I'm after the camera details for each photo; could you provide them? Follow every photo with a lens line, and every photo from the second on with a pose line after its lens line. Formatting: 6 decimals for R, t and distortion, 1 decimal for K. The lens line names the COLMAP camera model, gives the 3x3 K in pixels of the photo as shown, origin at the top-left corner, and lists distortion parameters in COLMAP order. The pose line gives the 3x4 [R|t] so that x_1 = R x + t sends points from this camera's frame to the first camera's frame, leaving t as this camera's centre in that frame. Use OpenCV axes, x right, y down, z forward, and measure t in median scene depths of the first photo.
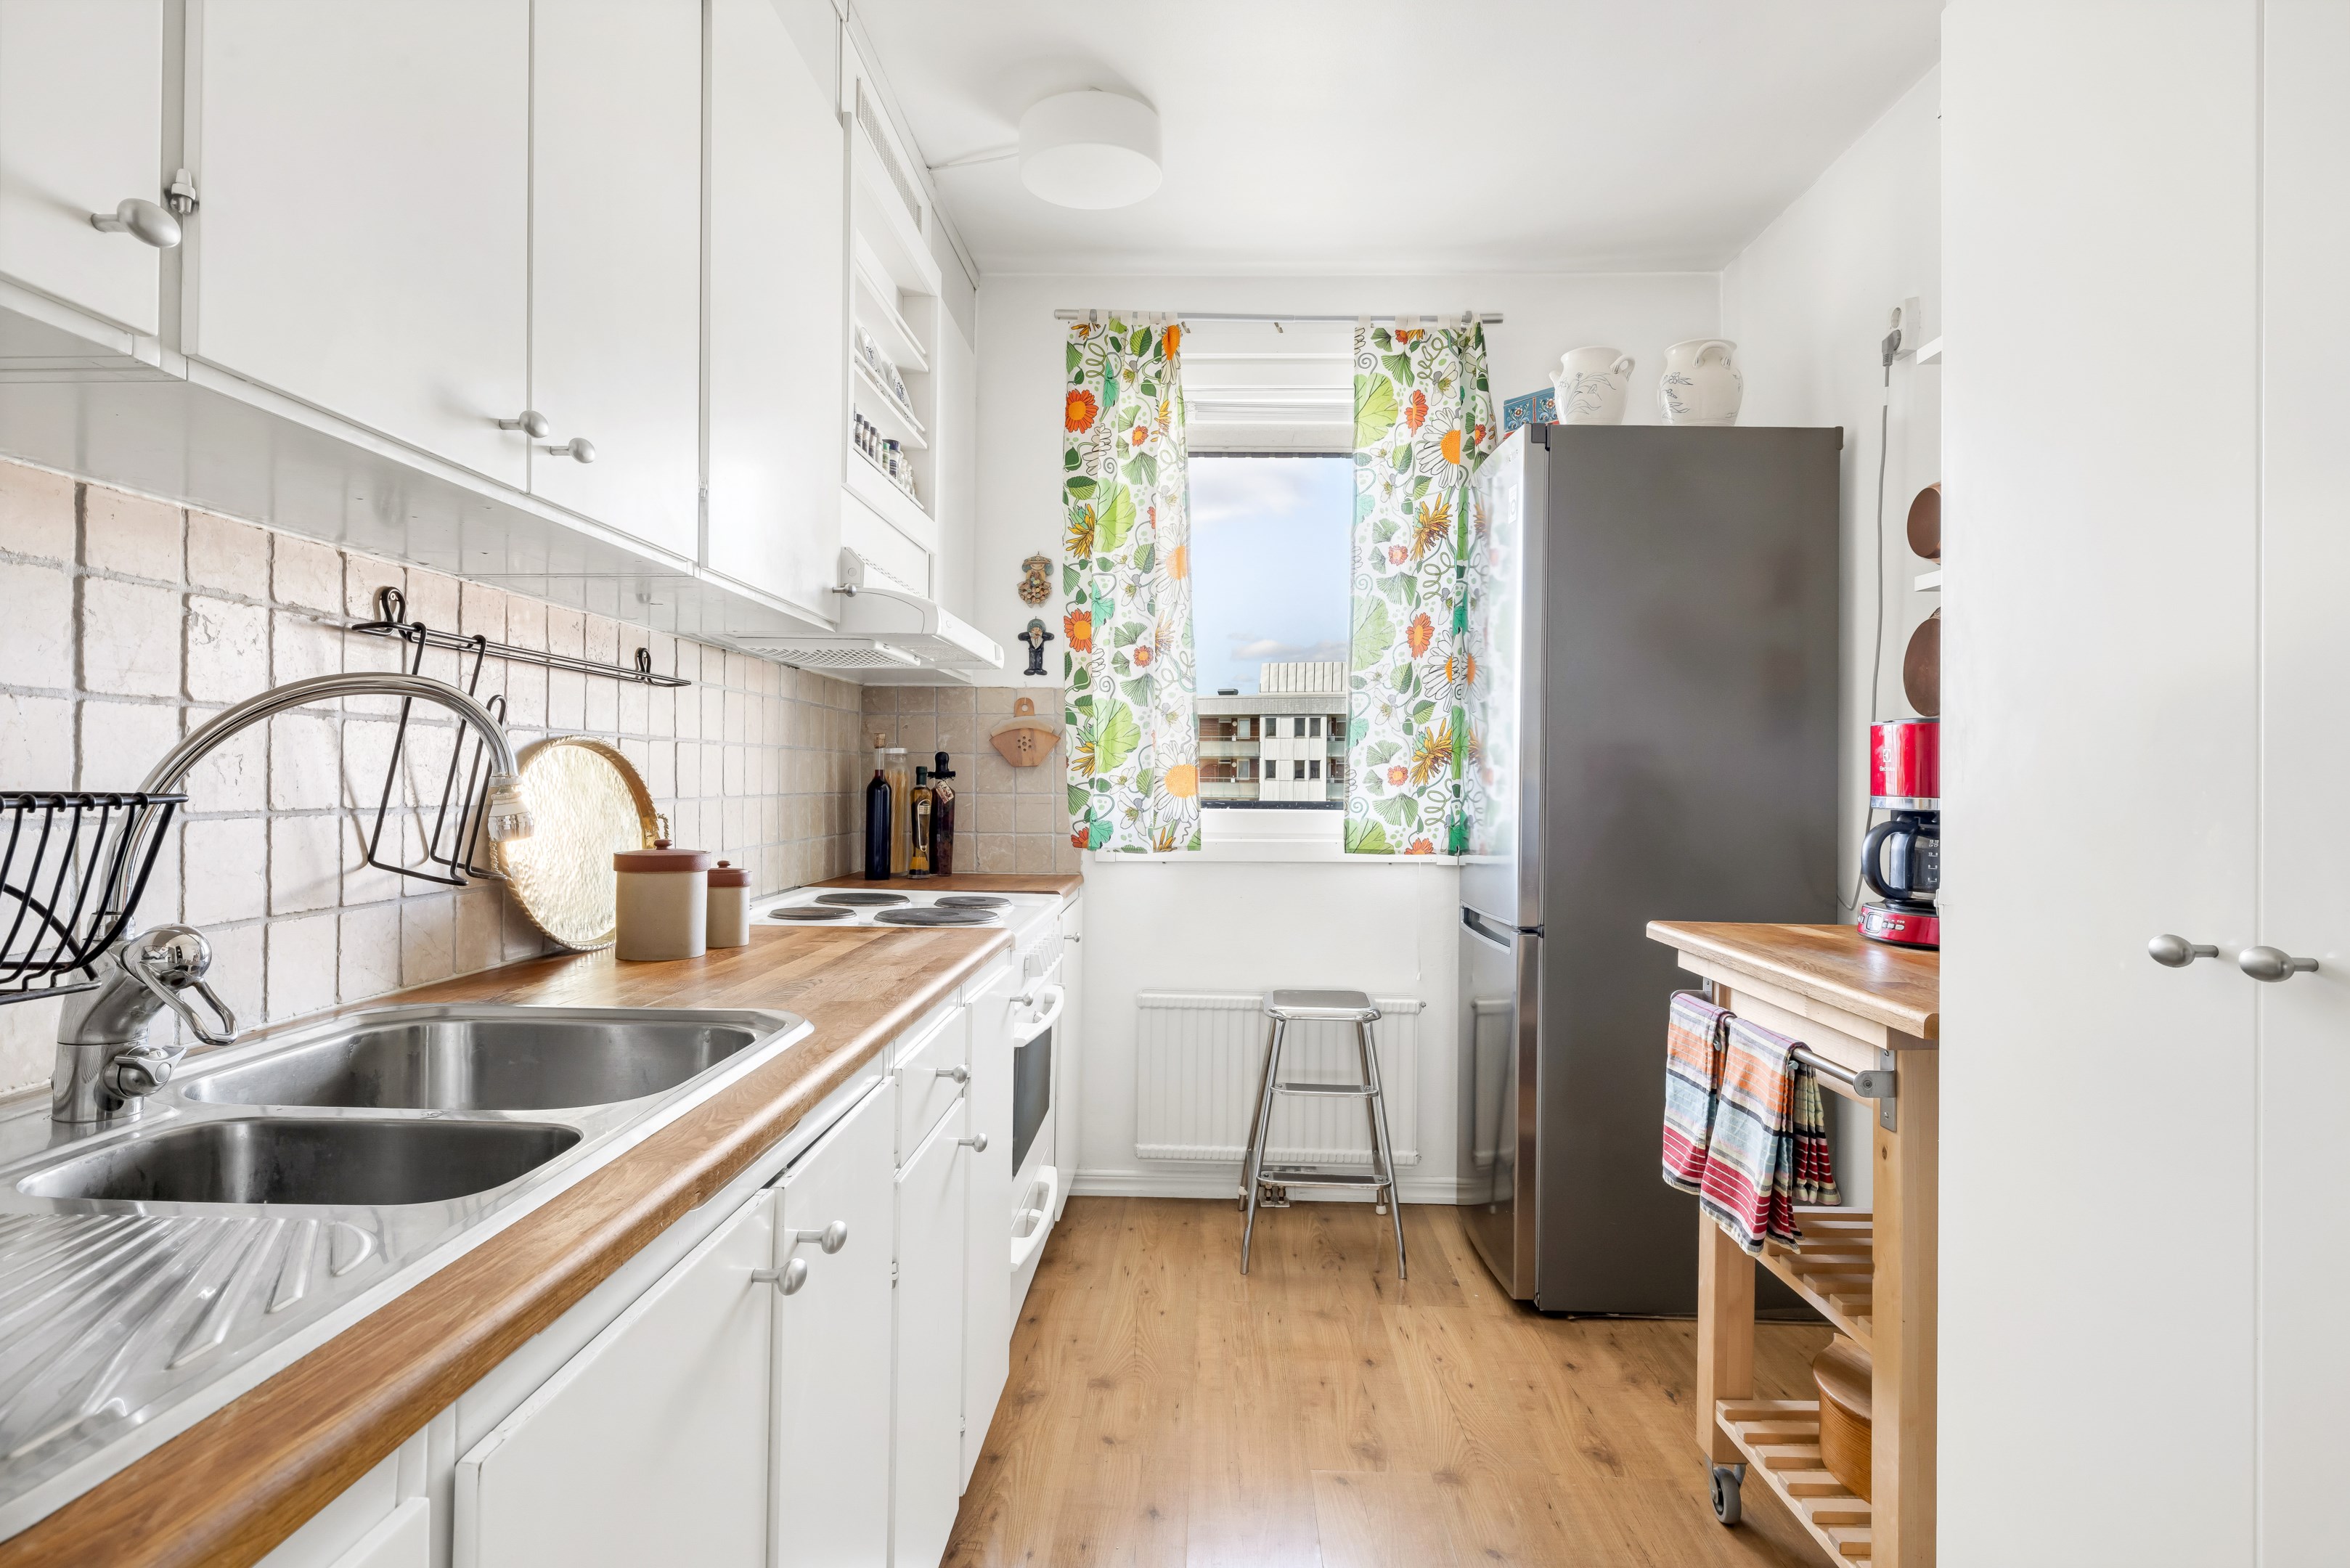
lens RADIAL K [[1281.0, 0, 1177.2], [0, 1281.0, 748.6], [0, 0, 1]] dist [-0.001716, 0.000619]
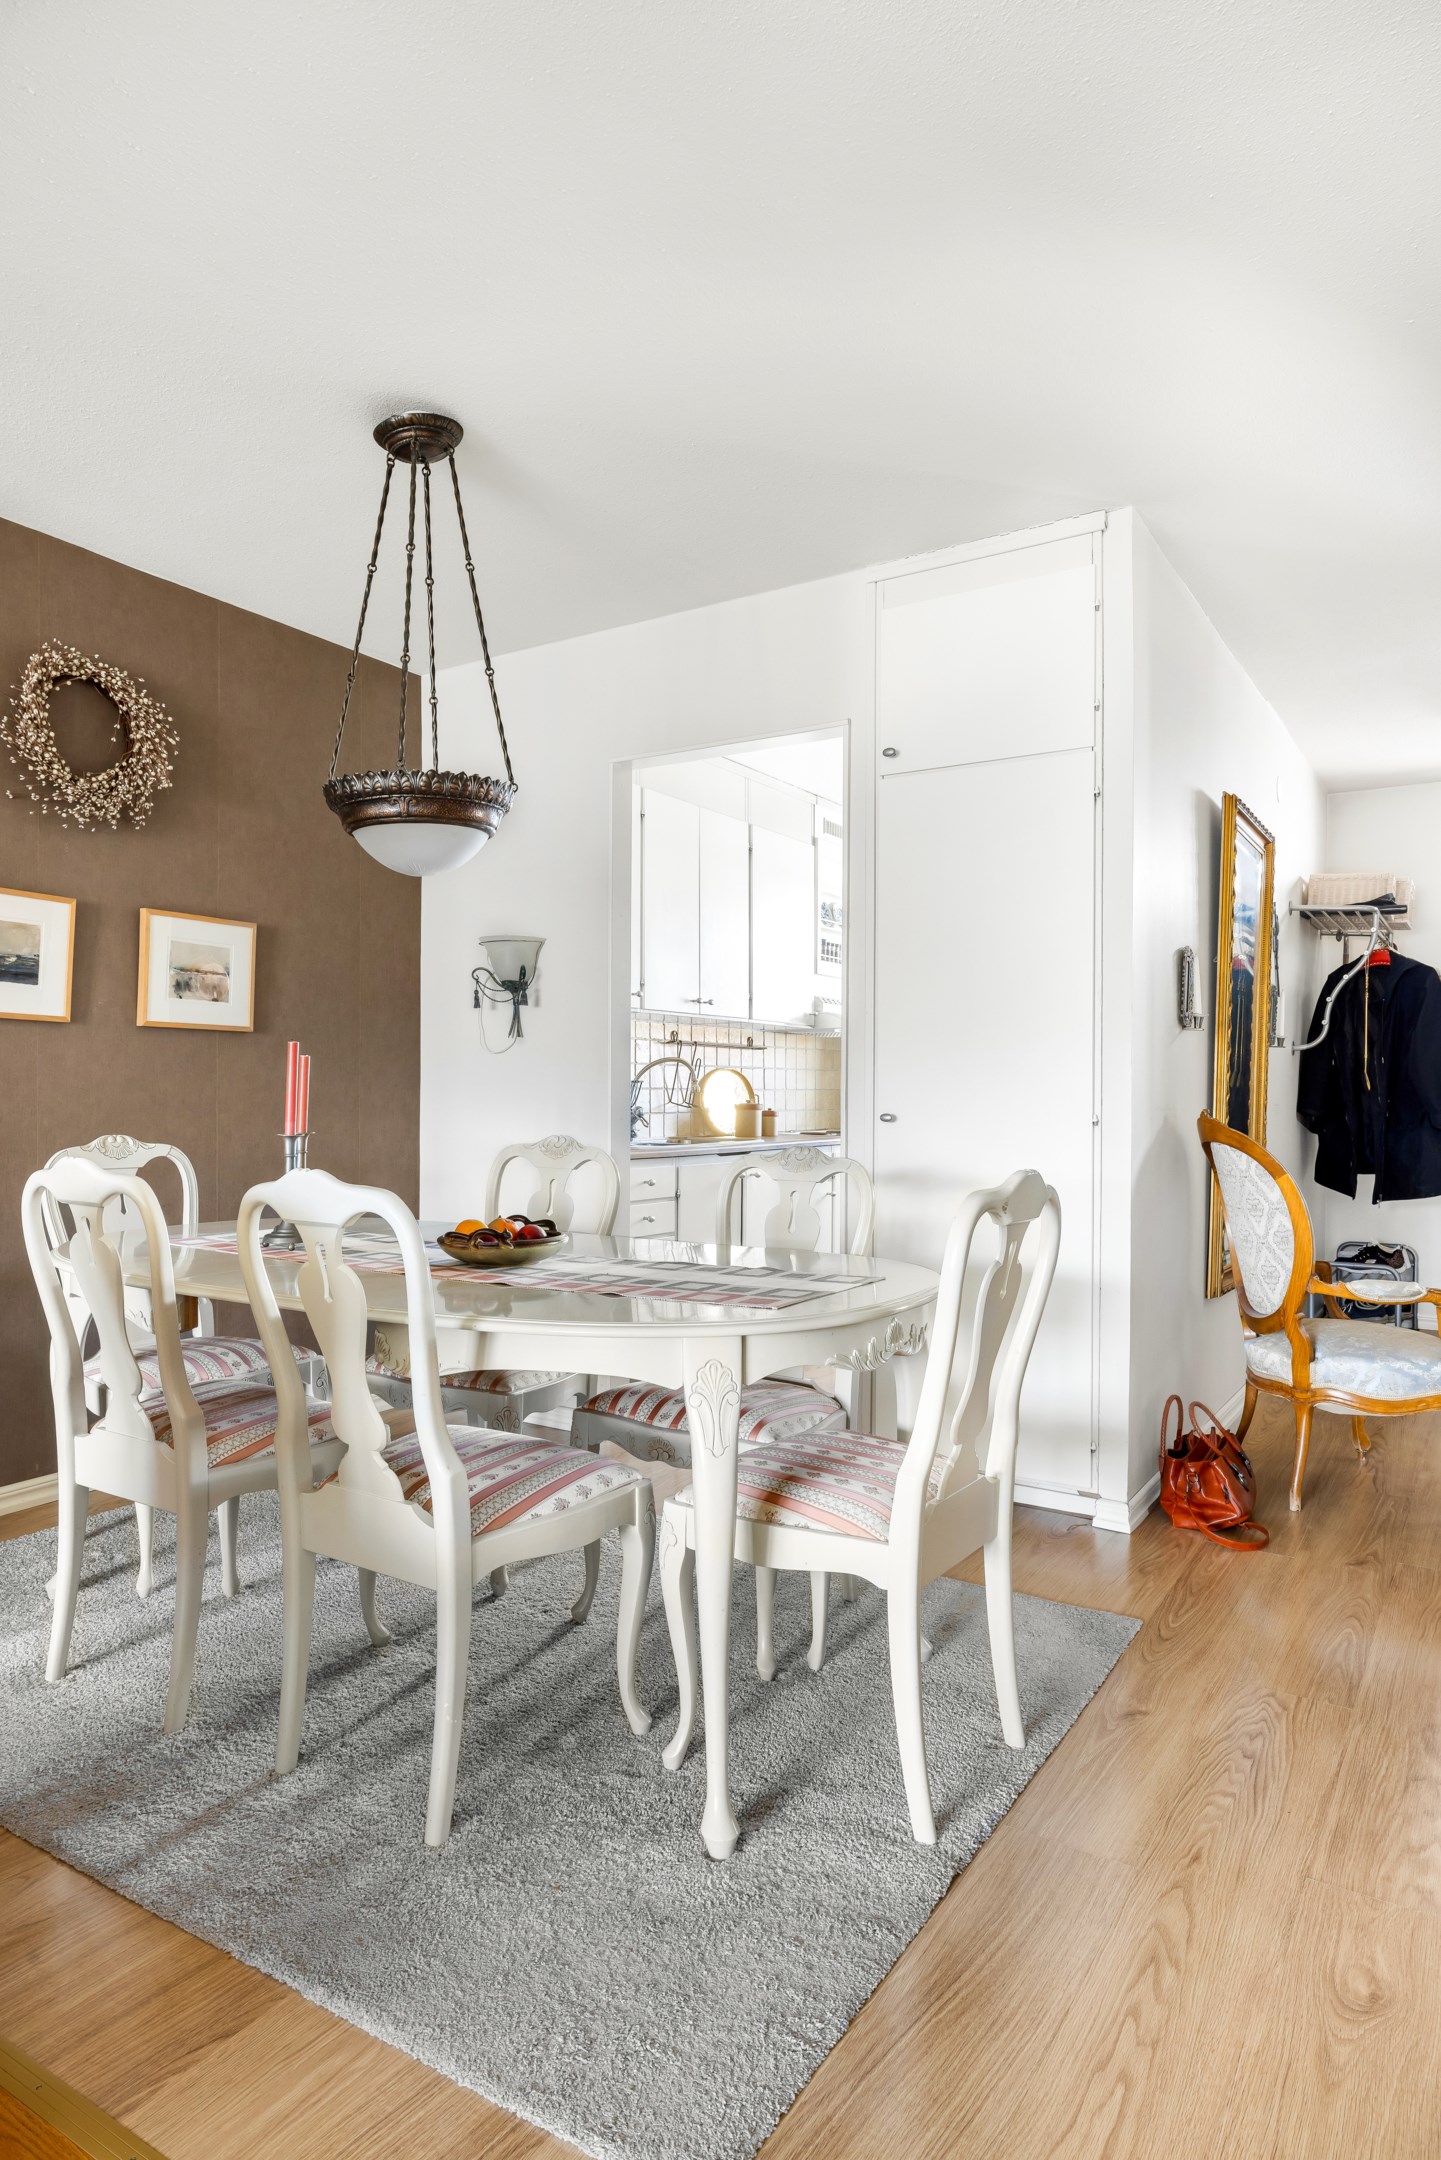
lens RADIAL K [[1282.8, 0, 720.5], [0, 1282.8, 1080.0], [0, 0, 1]] dist [0.000964, 0.002472]
pose [[0.860439, -0.009205, -0.509471, 0.726969], [0.014774, 0.999867, 0.006887, -0.001327], [0.509340, -0.013453, 0.860460, -1.114278]]
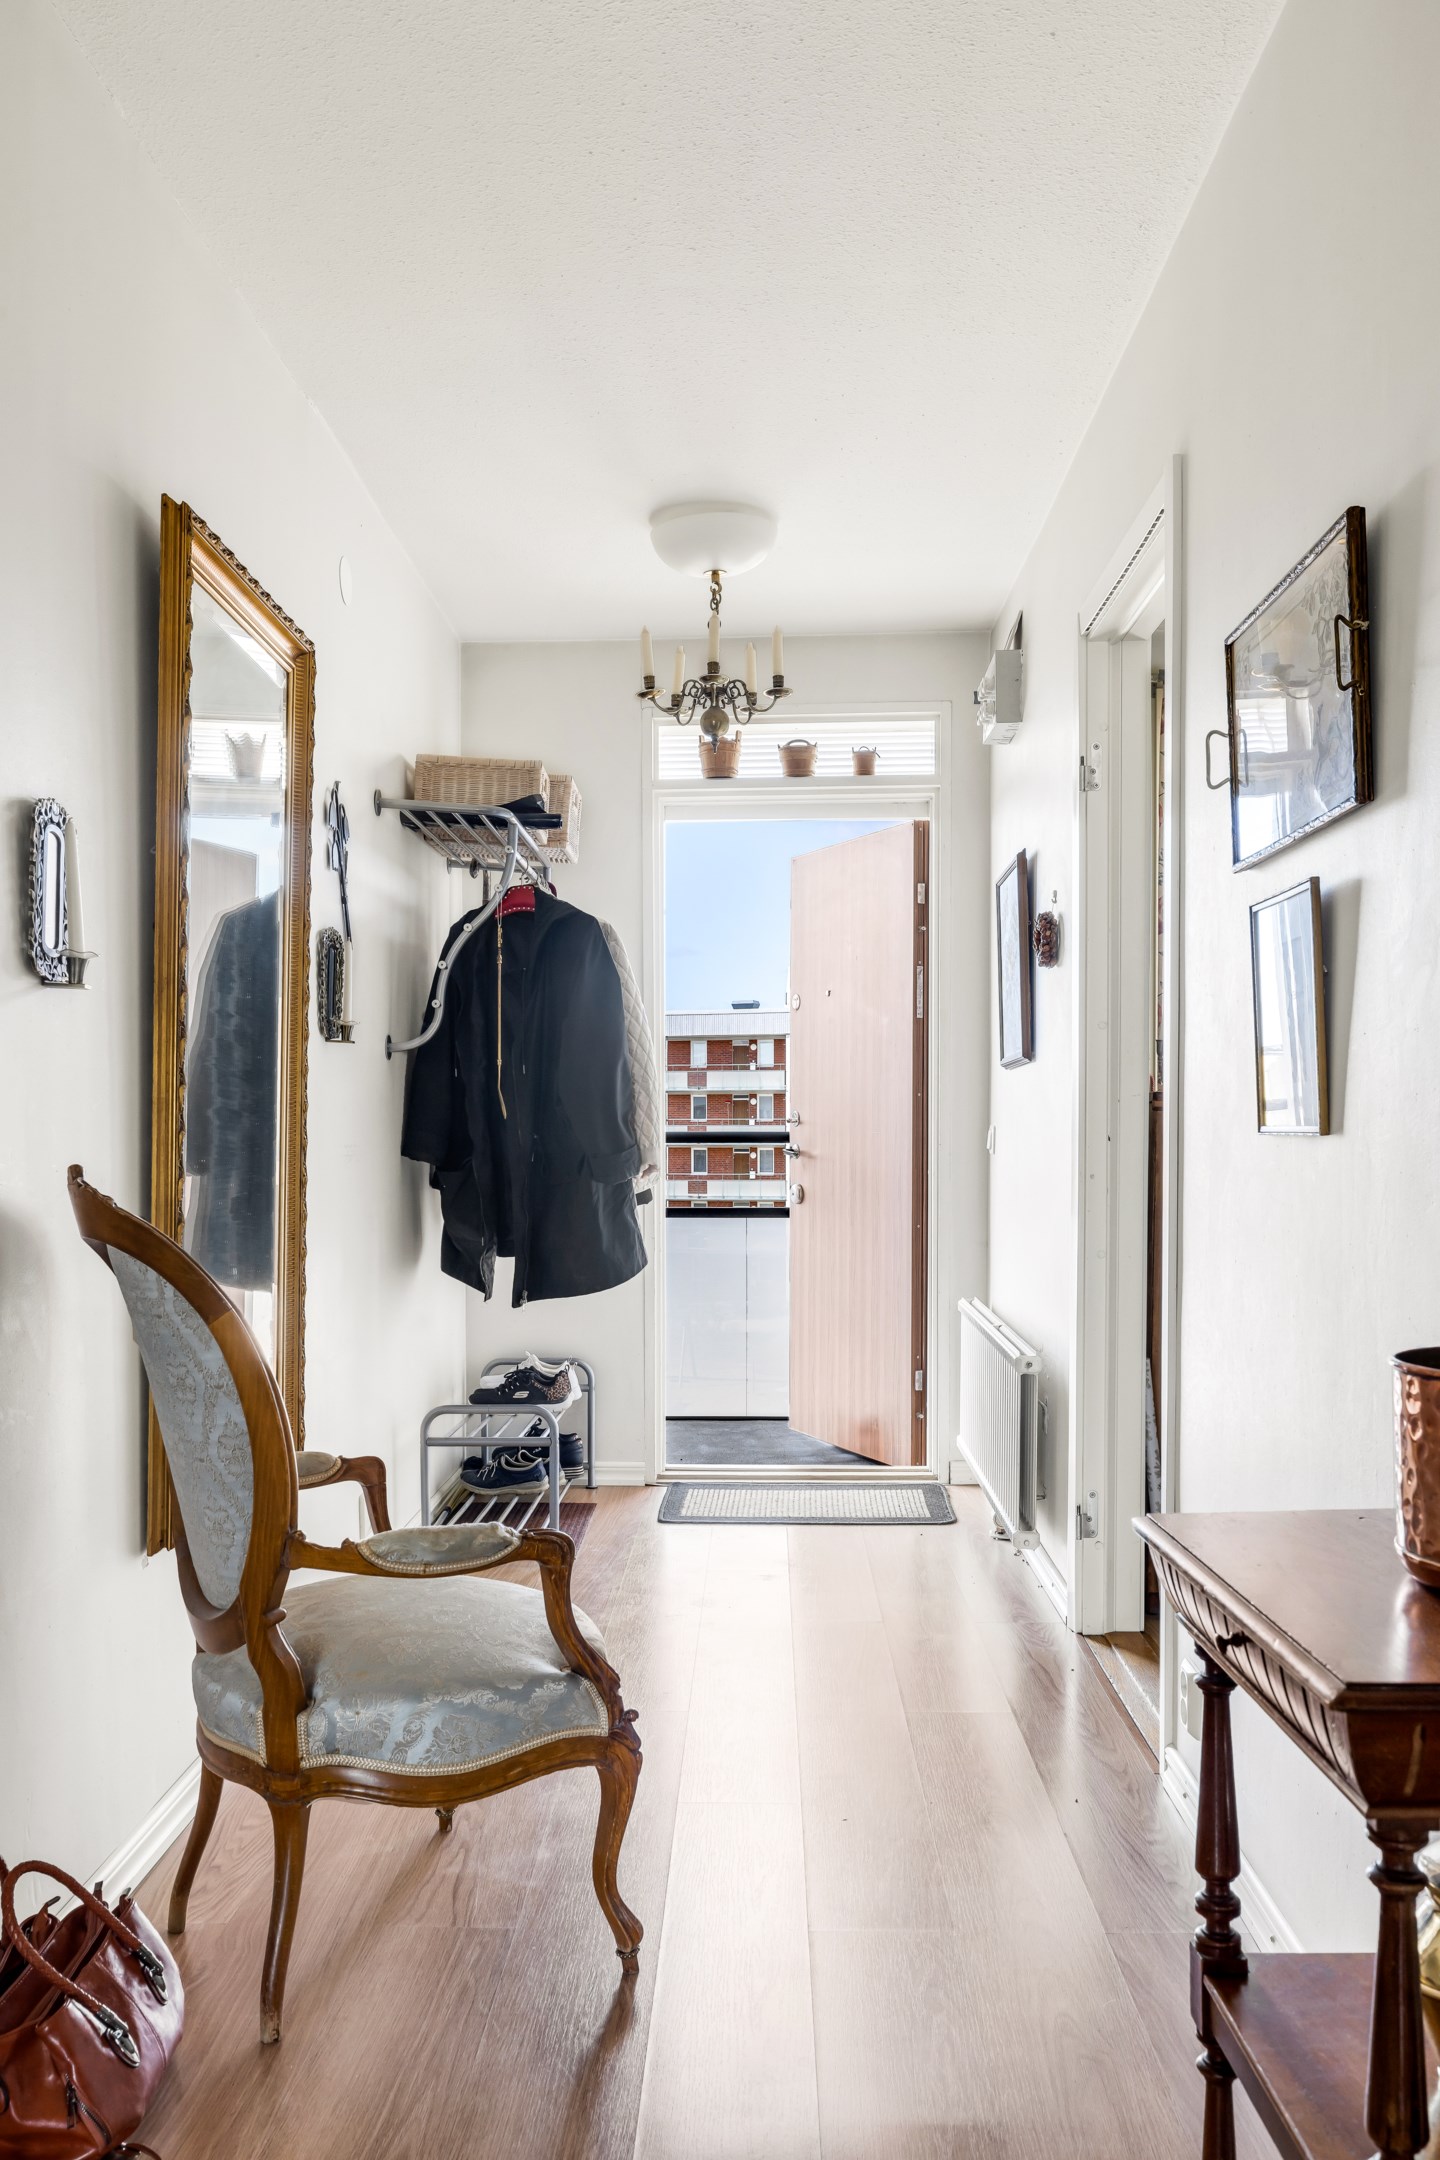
lens RADIAL K [[1729.4, 0, 718.2], [0, 1729.4, 1172.5], [0, 0, 1]] dist [0.003524, -0.000926]
pose [[0.999907, -0.013612, 0.000660, 0.767202], [0.013558, 0.998512, 0.052815, 0.009139], [-0.001378, -0.052801, 0.998604, -0.584078]]
